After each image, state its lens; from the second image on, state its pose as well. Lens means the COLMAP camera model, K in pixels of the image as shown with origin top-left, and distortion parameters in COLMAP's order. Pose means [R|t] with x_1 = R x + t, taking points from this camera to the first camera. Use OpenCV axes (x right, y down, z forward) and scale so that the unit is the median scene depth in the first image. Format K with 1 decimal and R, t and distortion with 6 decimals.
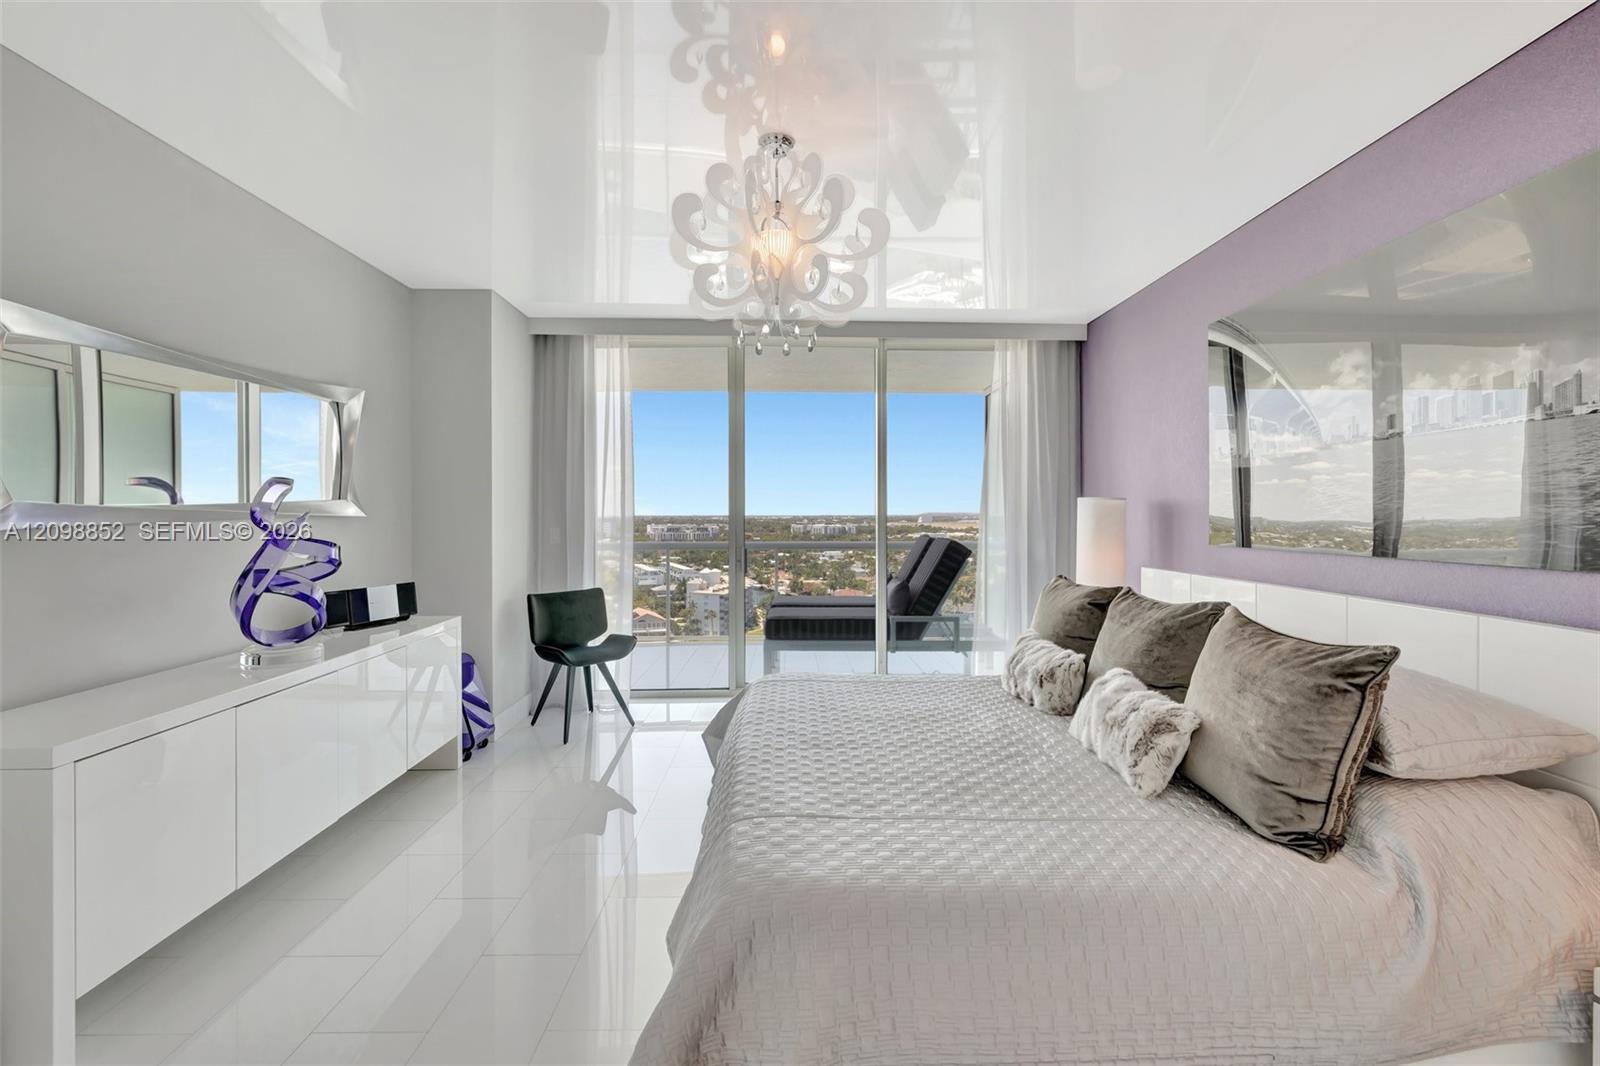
lens RADIAL K [[674.2, 0, 798.7], [0, 674.2, 517.5], [0, 0, 1]] dist [-0.000088, 0.000140]
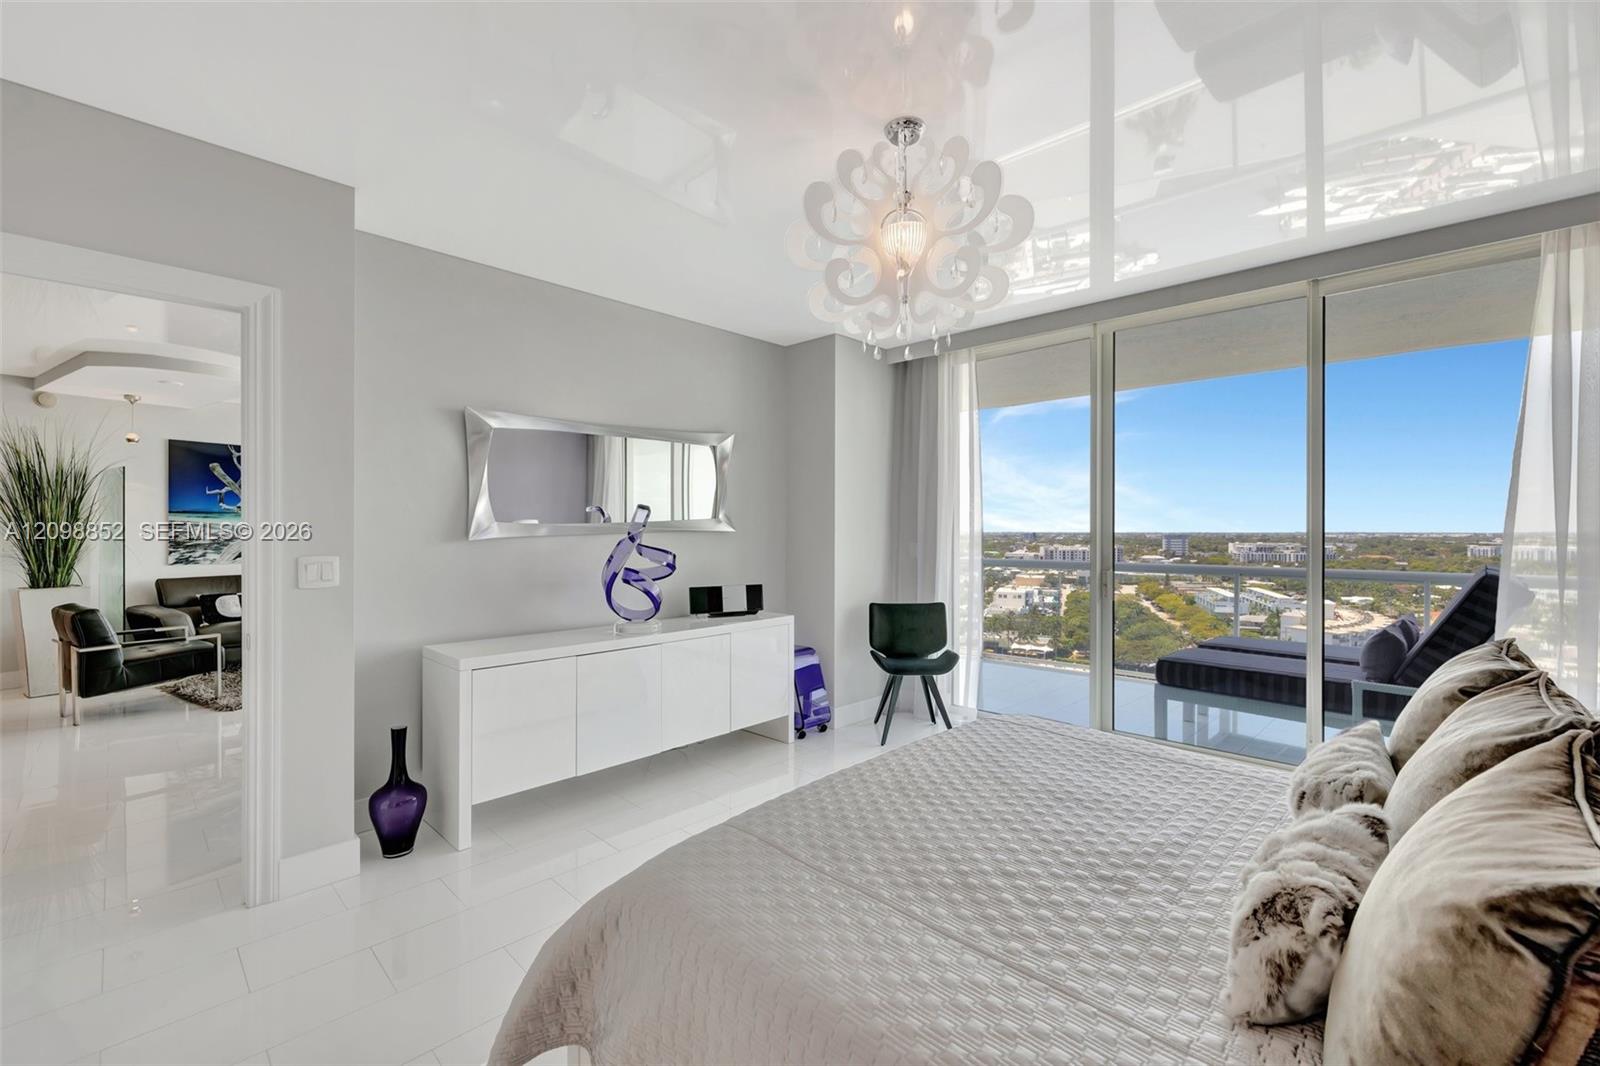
lens RADIAL K [[673.4, 0, 796.6], [0, 673.4, 529.5], [0, 0, 1]] dist [0.005752, 0.000035]
pose [[0.703223, 0.000785, -0.710969, 0.360773], [-0.005249, 0.999978, -0.004087, -0.001586], [0.710950, 0.006606, 0.703211, 0.170511]]
